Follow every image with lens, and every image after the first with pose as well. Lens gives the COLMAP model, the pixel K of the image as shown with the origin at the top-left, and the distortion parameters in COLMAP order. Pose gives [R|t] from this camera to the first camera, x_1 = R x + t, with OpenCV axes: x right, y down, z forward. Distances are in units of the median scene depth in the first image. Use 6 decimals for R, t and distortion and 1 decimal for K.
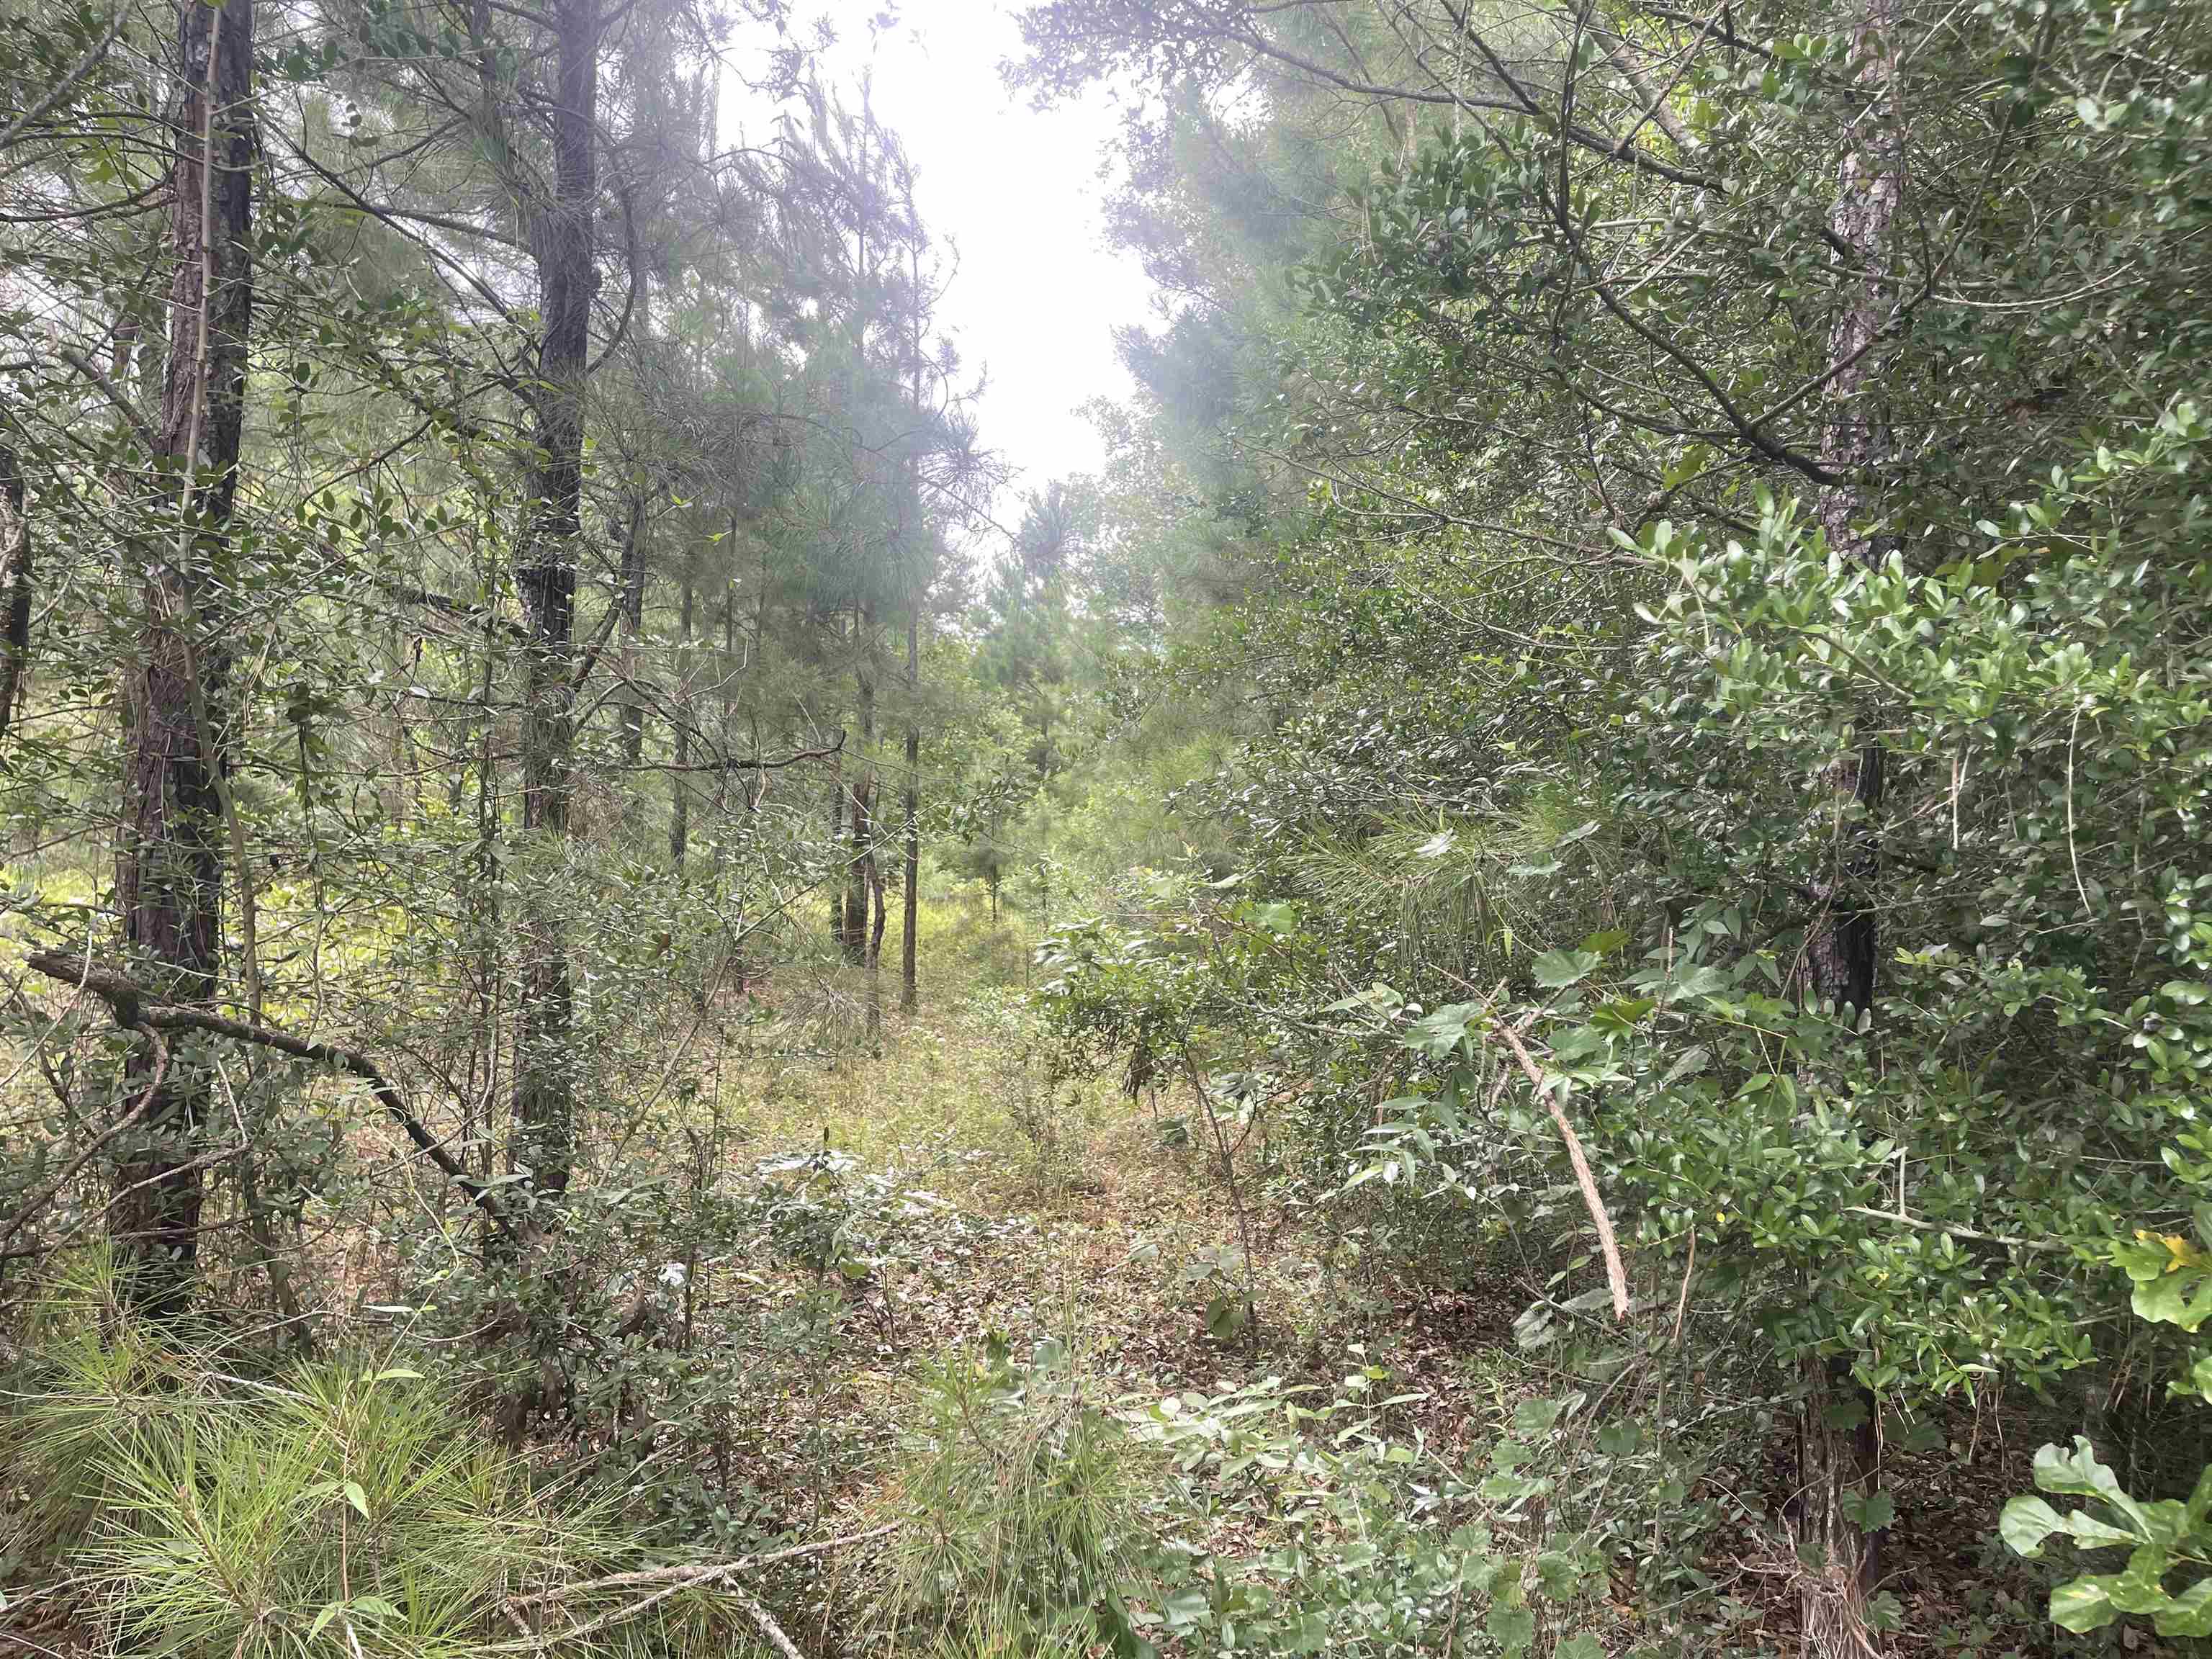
lens RADIAL K [[1602.2, 0, 1100.1], [0, 1602.2, 880.5], [0, 0, 1]] dist [0.068418, -0.092520]
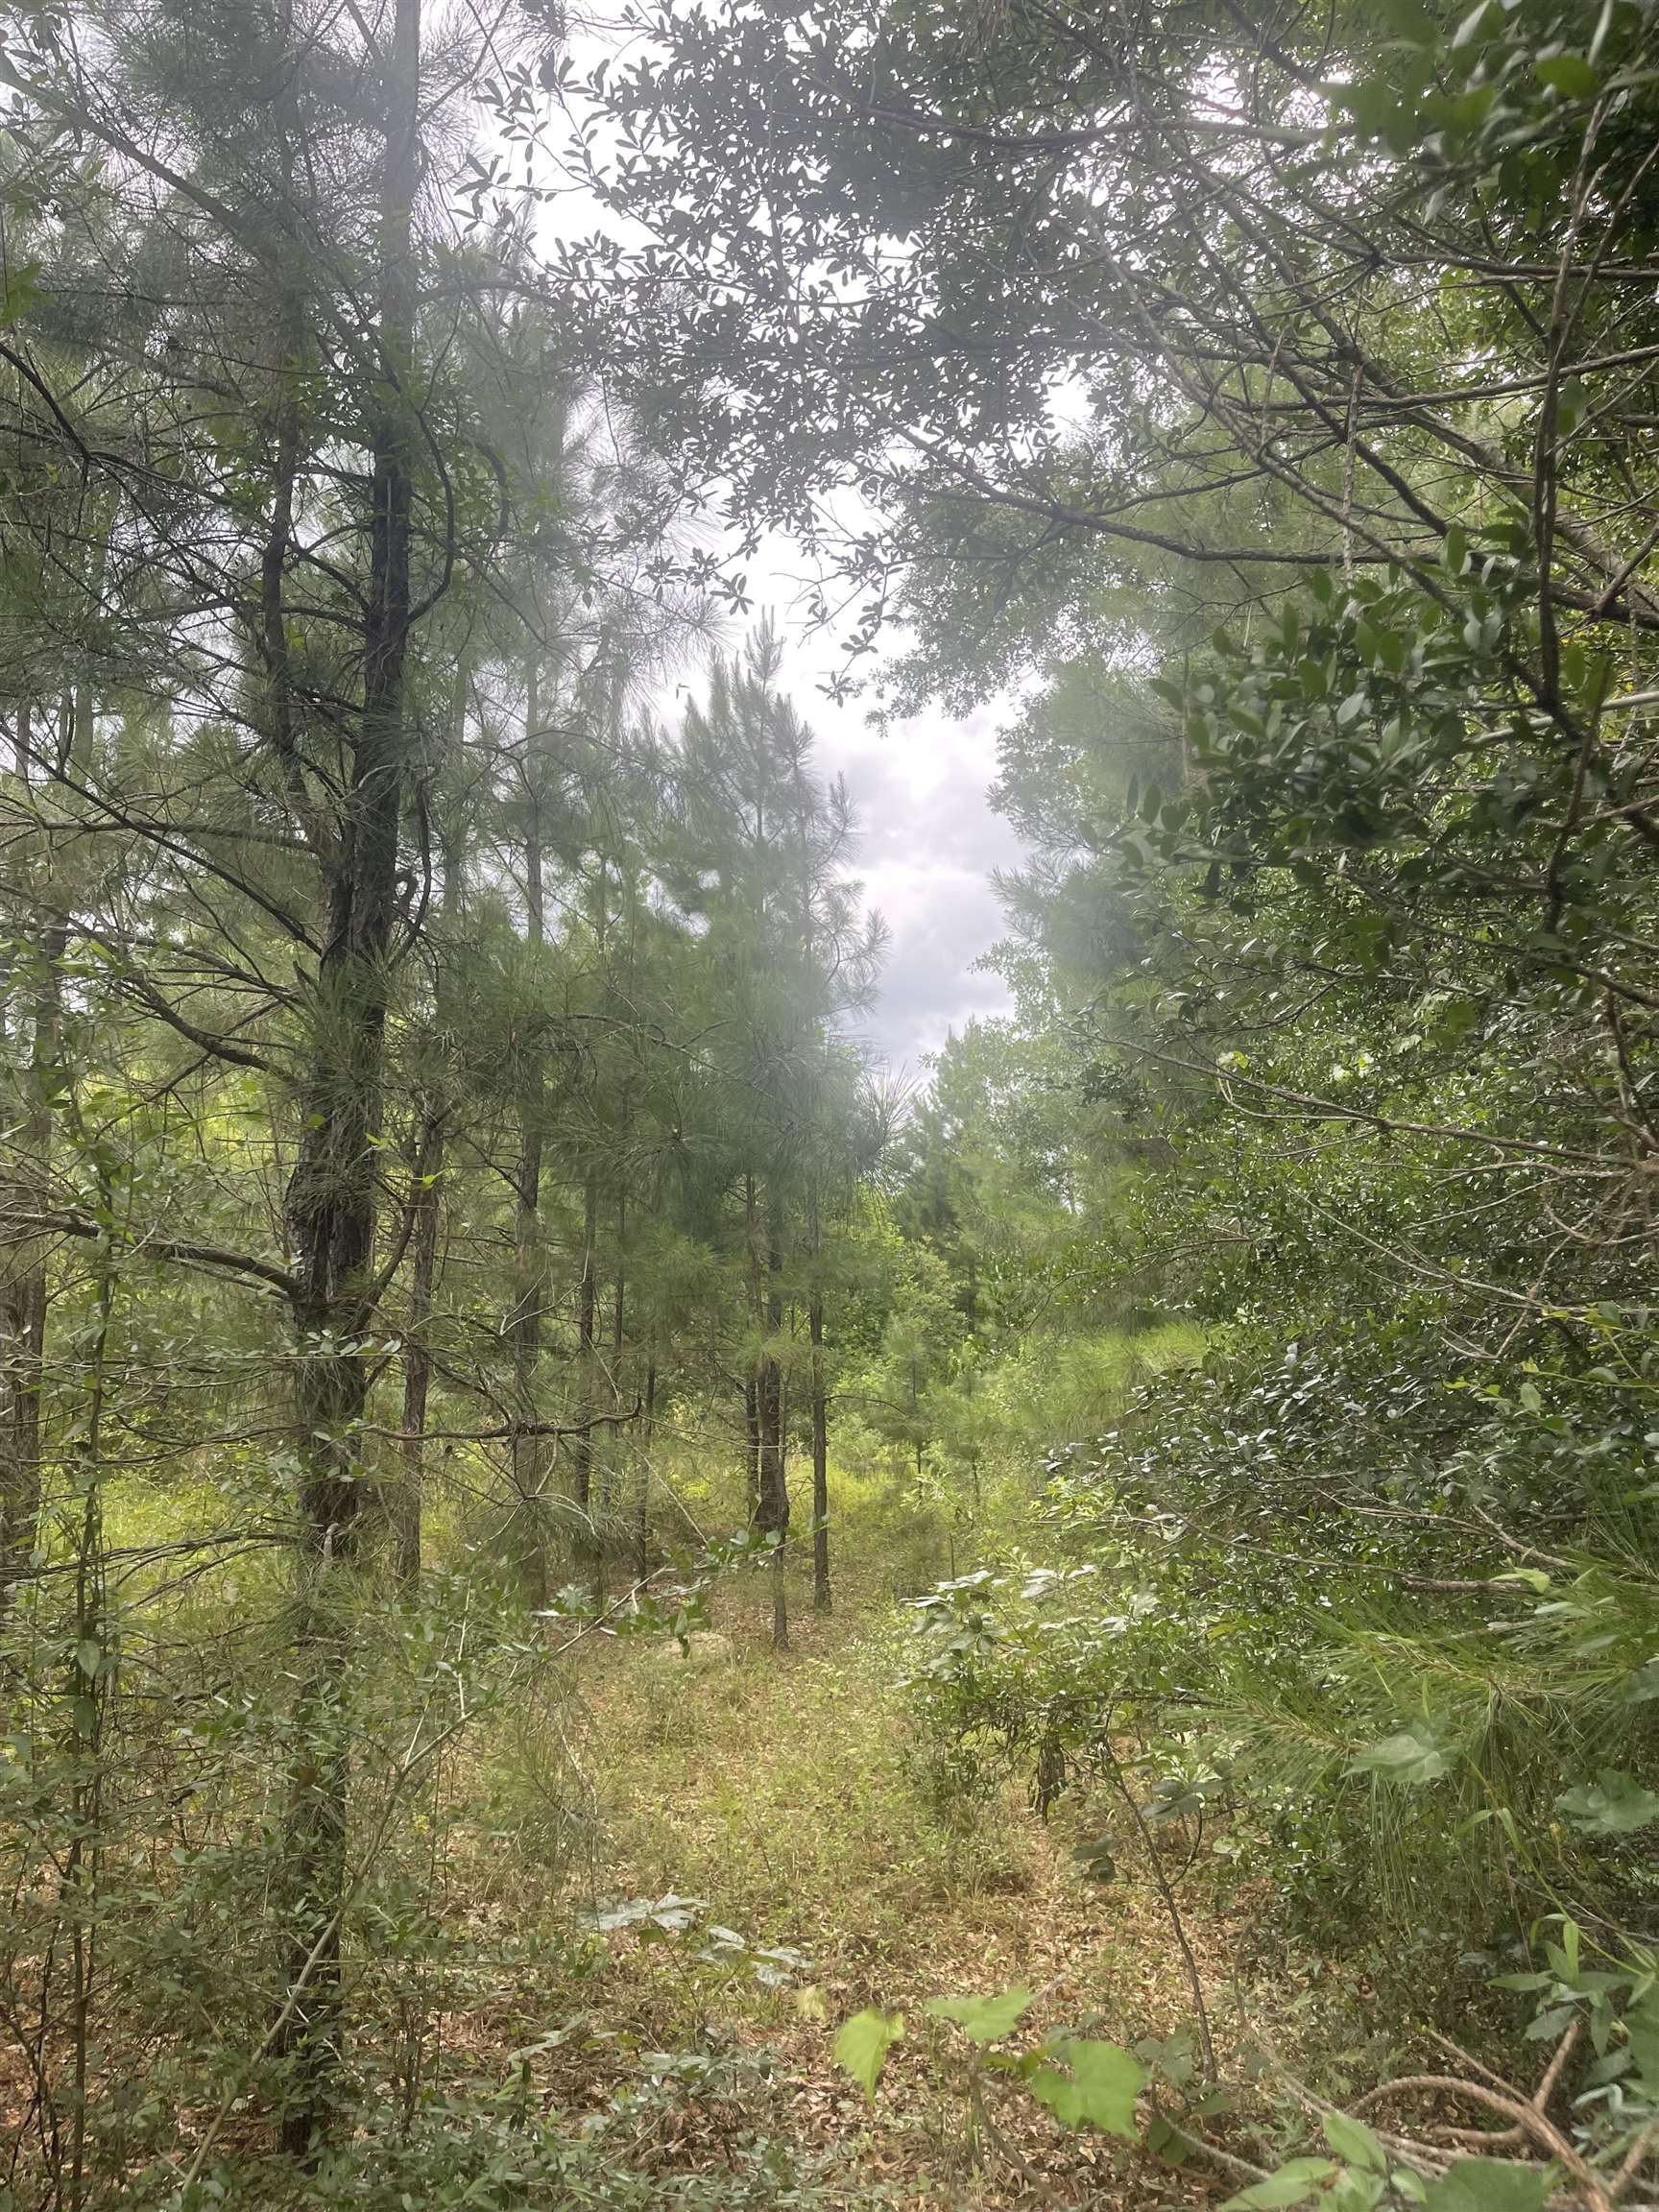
lens RADIAL K [[1602.2, 0, 840.8], [0, 1602.2, 1161.4], [0, 0, 1]] dist [0.068418, -0.092520]
pose [[0.991078, -0.059294, -0.119371, 0.034930], [0.040230, 0.986905, -0.156207, -0.059719], [0.127070, 0.150011, 0.980484, 0.153859]]
